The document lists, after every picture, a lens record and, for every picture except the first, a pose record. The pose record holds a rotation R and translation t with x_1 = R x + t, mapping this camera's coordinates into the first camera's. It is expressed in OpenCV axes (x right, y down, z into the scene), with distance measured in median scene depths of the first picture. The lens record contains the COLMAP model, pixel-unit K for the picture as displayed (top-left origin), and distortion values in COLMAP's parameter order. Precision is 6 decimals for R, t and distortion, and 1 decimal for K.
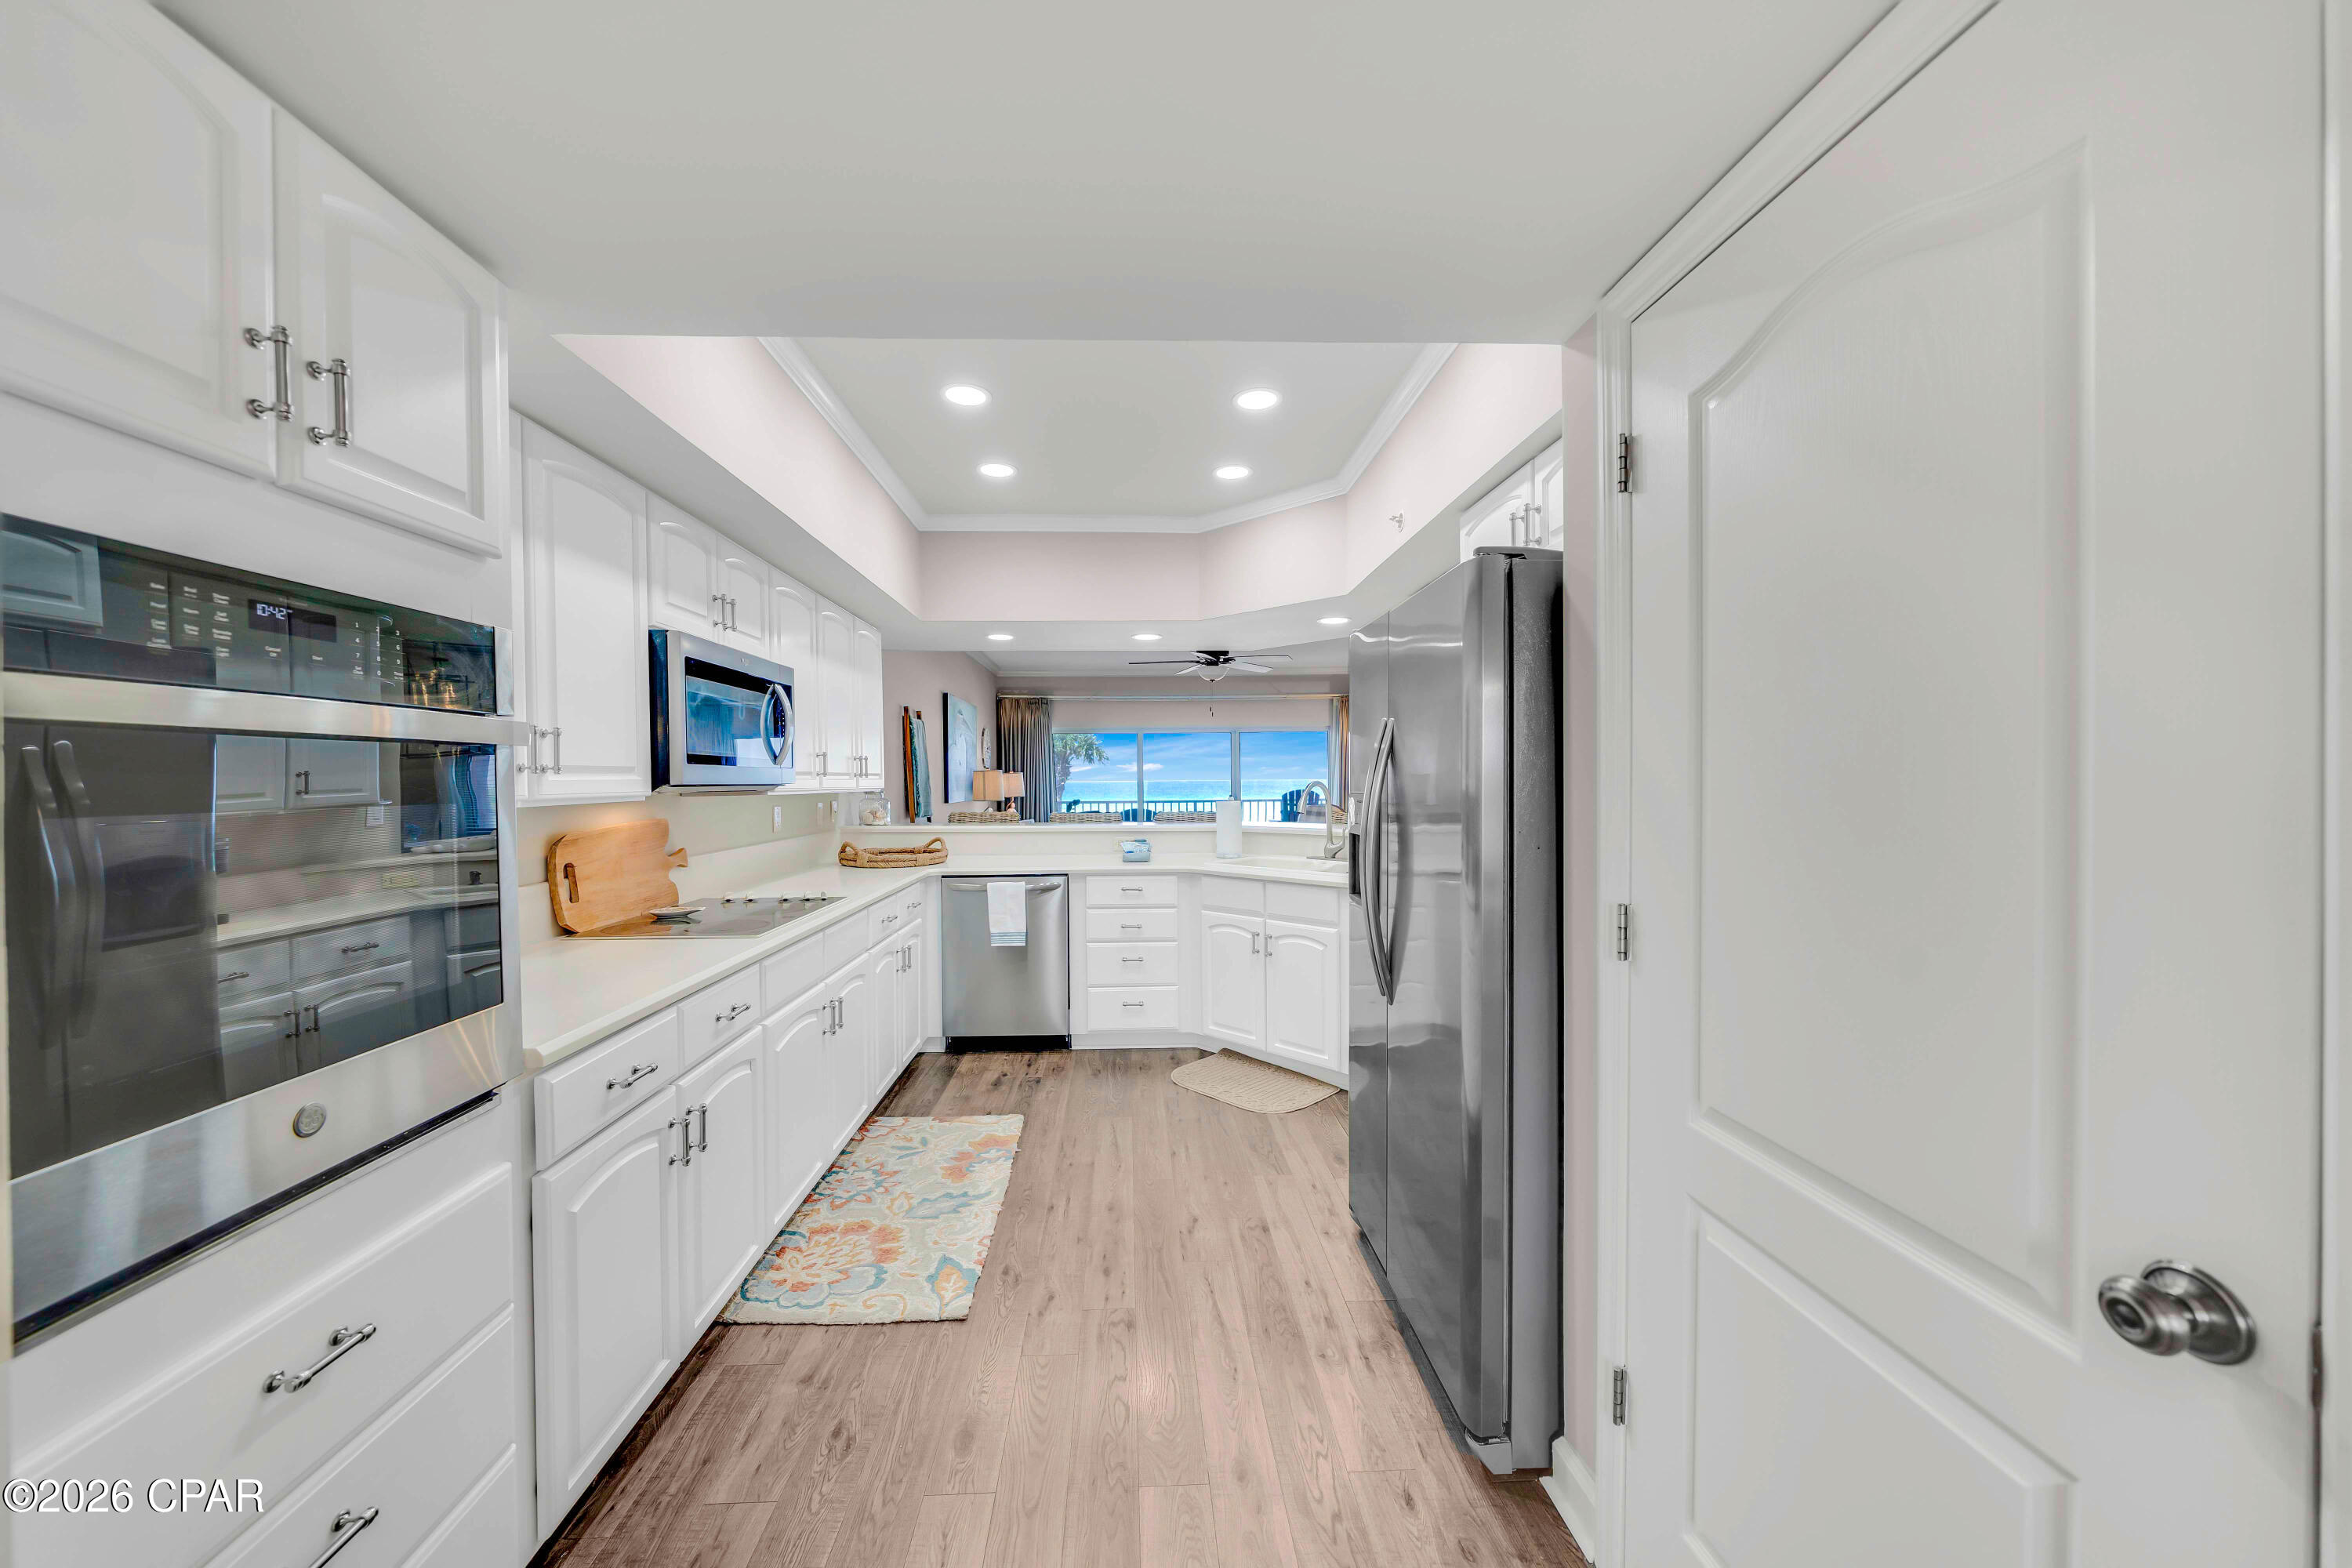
lens RADIAL K [[830.5, 0, 1154.3], [0, 830.5, 785.2], [0, 0, 1]] dist [-0.002735, -0.000533]
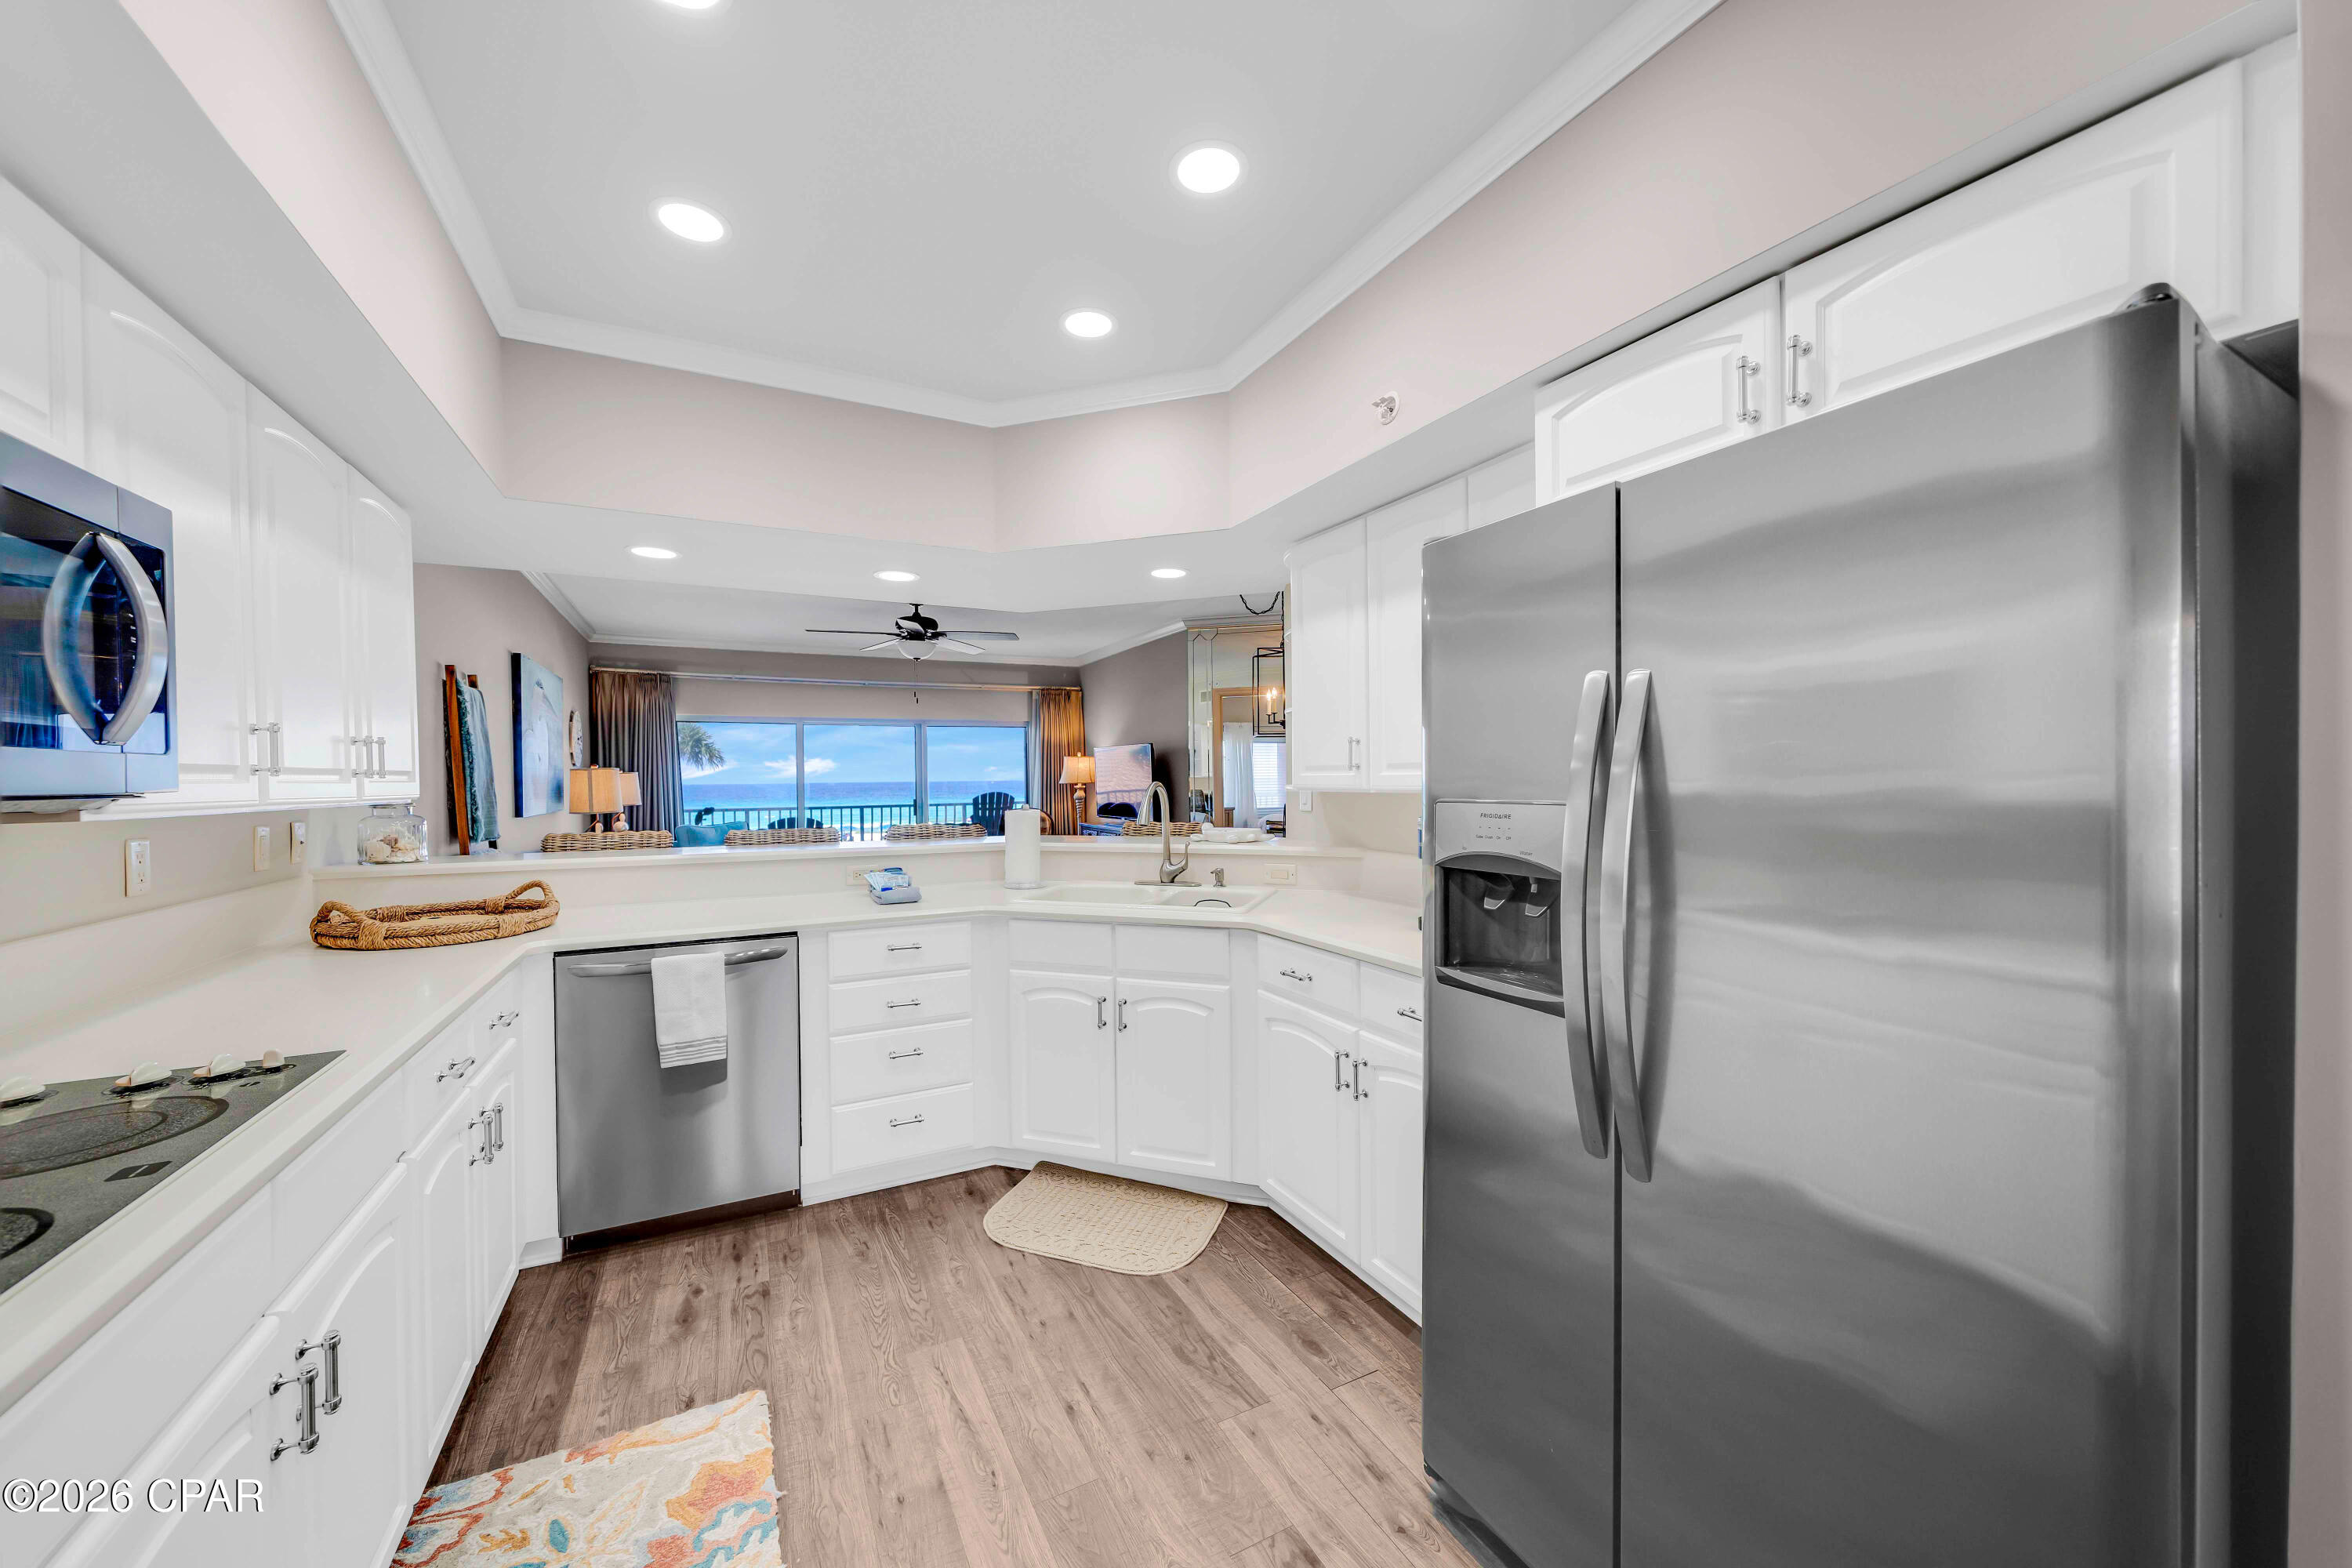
lens RADIAL K [[830.5, 0, 1152.0], [0, 830.5, 785.7], [0, 0, 1]] dist [-0.002735, -0.000533]
pose [[0.906515, -0.004827, 0.422147, -0.177135], [0.005501, 0.999985, -0.000379, -0.002185], [-0.422138, 0.002666, 0.906528, 0.448733]]
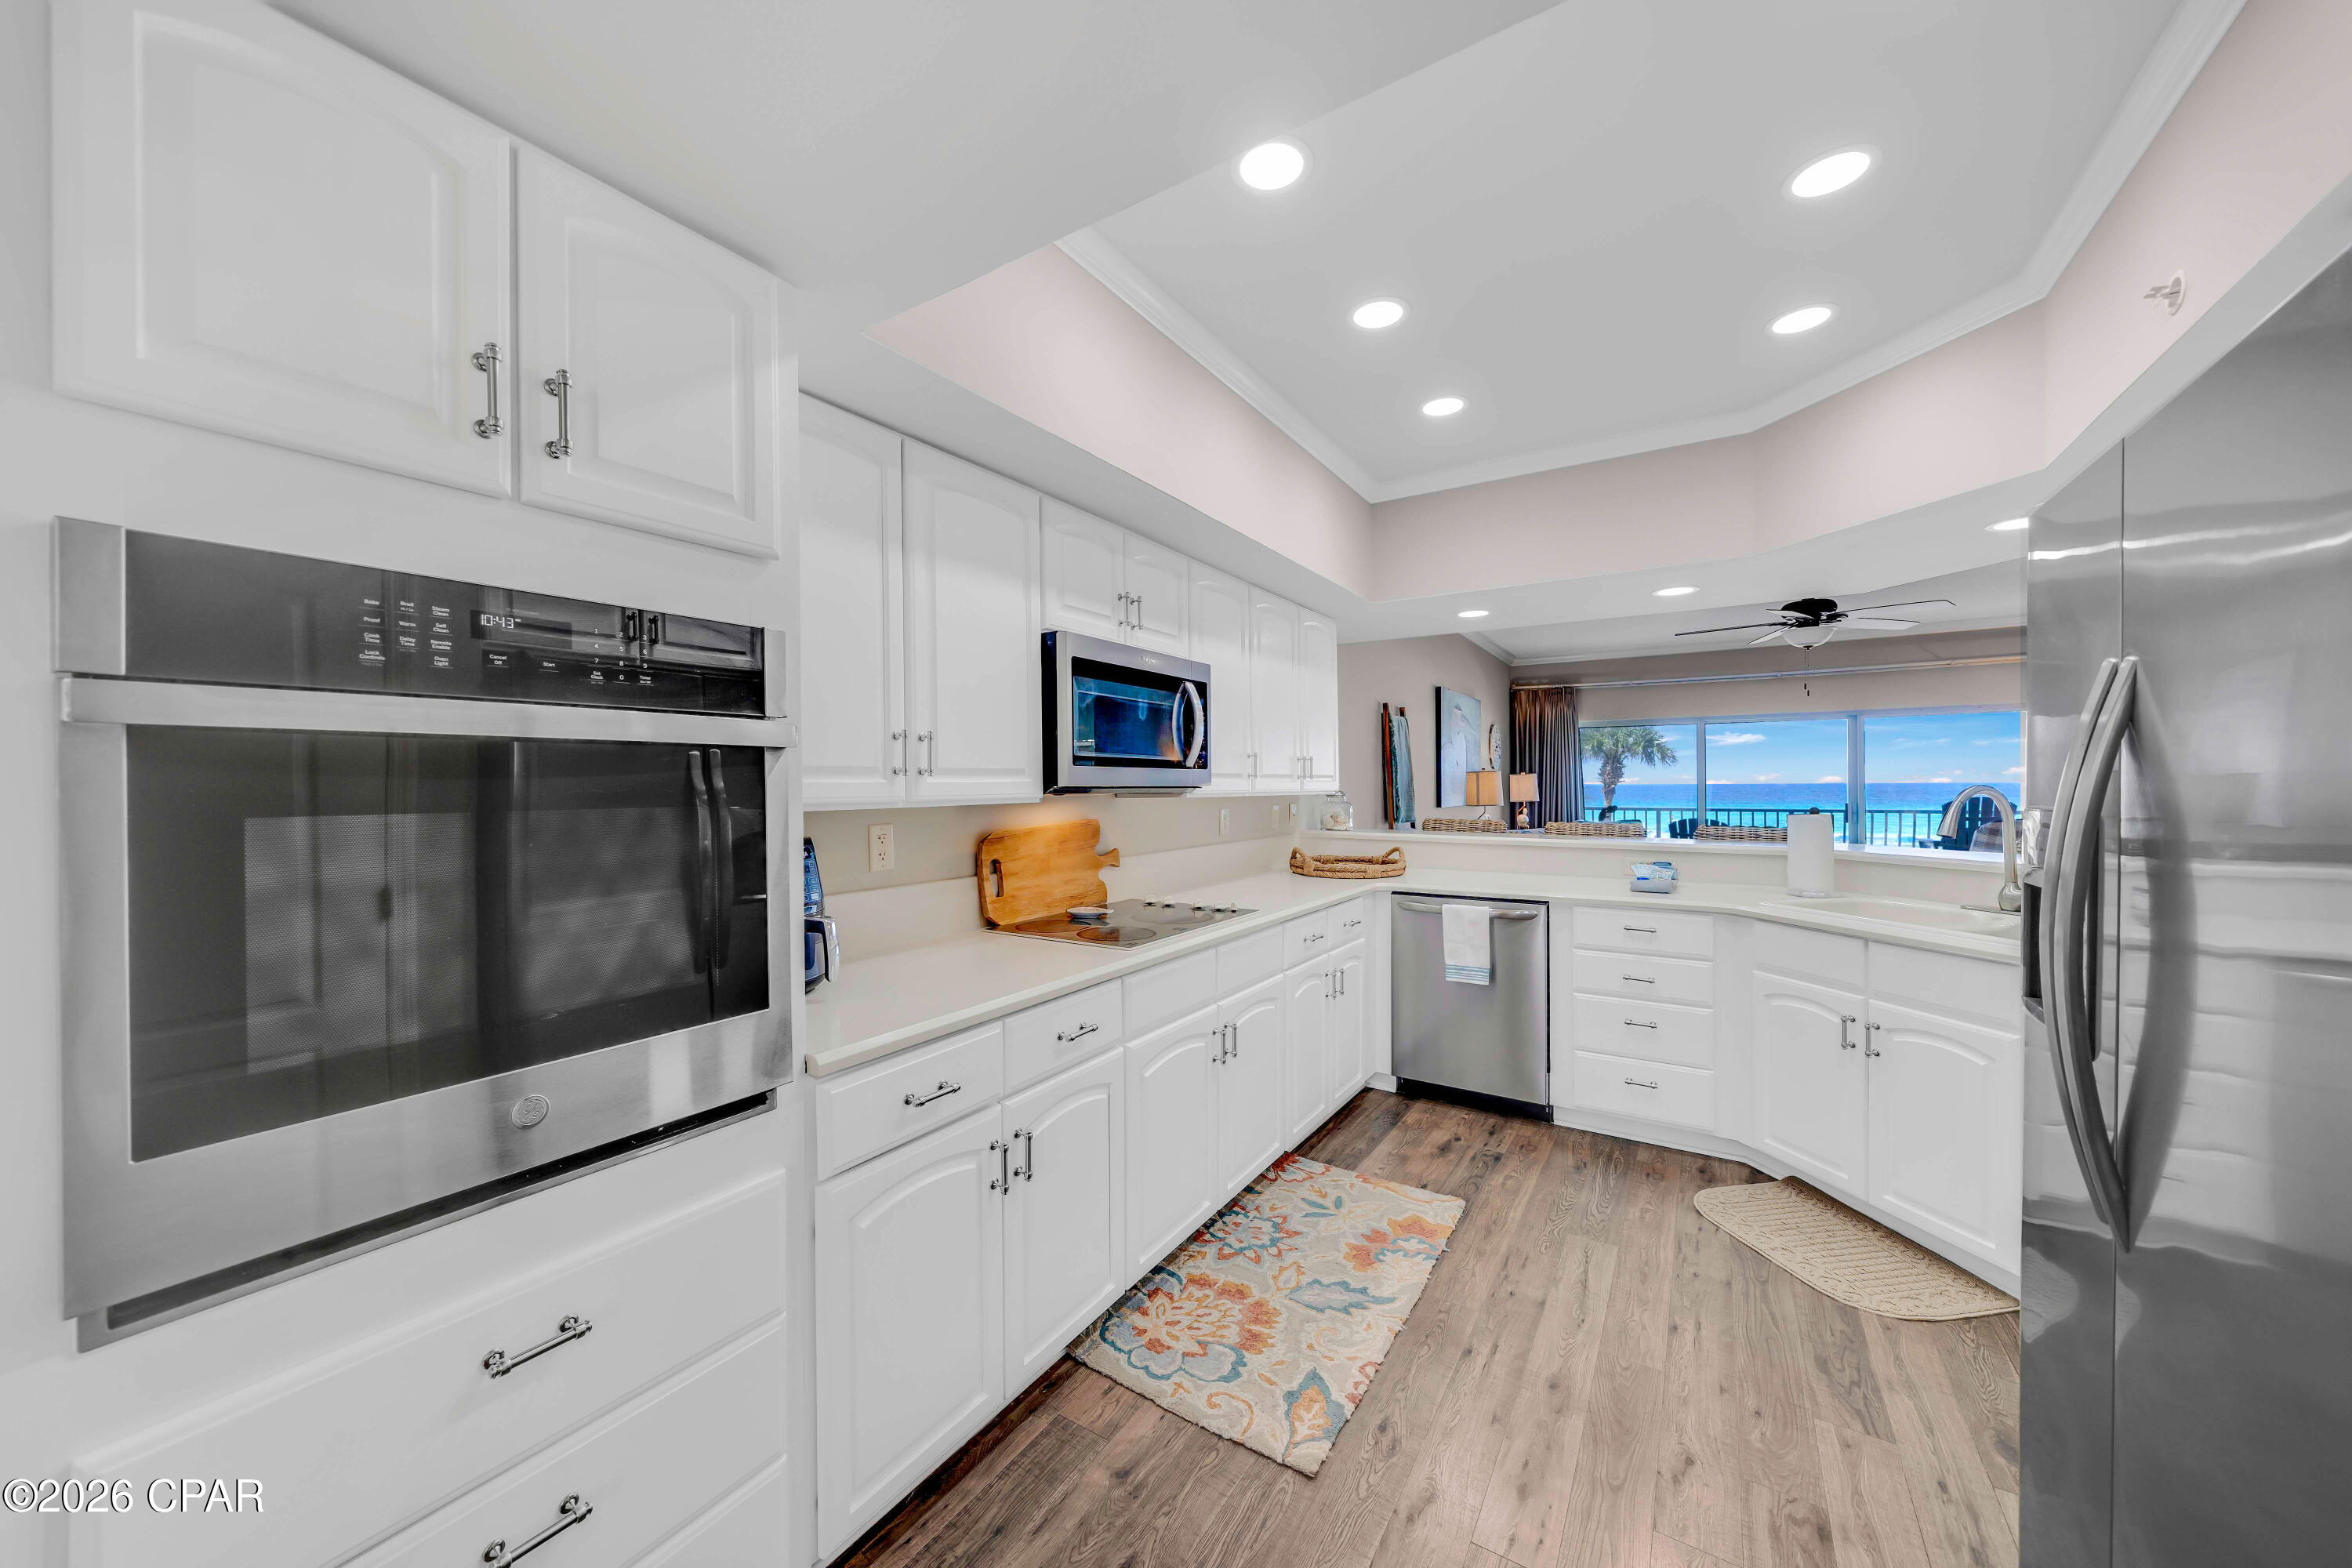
lens RADIAL K [[831.7, 0, 1165.8], [0, 831.7, 785.5], [0, 0, 1]] dist [-0.002703, -0.000556]
pose [[0.818649, 0.004478, -0.574277, 0.073430], [-0.005412, 0.999985, 0.000083, -0.002259], [0.574269, 0.003040, 0.818661, 0.202751]]
